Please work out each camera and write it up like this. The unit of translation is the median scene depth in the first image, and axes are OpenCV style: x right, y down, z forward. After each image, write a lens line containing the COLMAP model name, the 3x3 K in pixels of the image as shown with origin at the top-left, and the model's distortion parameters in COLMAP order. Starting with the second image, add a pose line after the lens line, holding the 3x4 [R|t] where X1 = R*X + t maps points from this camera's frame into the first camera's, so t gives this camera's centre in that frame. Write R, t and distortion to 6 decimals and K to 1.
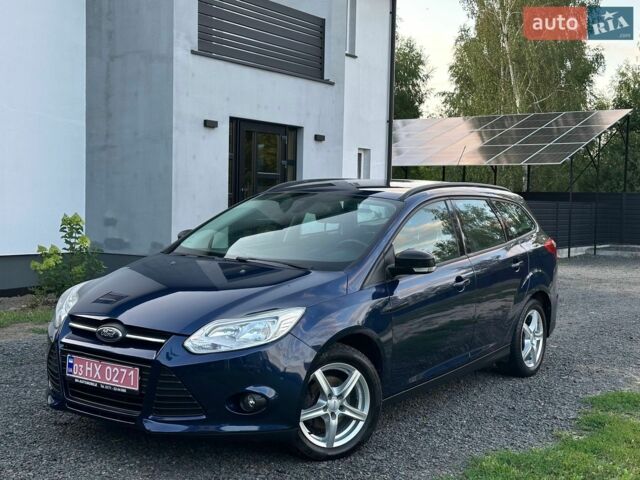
lens RADIAL K [[882.8, 0, 320.0], [0, 882.8, 240.0], [0, 0, 1]] dist [0.148907, -0.223885]
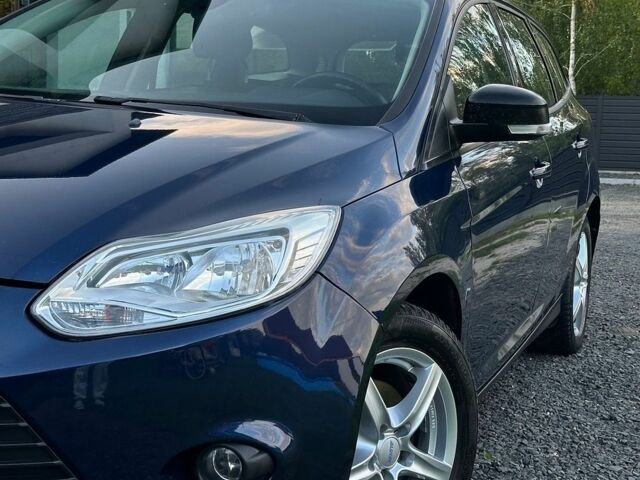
lens RADIAL K [[1182.3, 0, 320.0], [0, 1182.3, 240.0], [0, 0, 1]] dist [0.131370, 0.005098]
pose [[0.967711, -0.013361, 0.251709, -0.150440], [-0.002107, 0.998131, 0.061082, 0.058859], [-0.252054, -0.059640, 0.965874, 0.502966]]
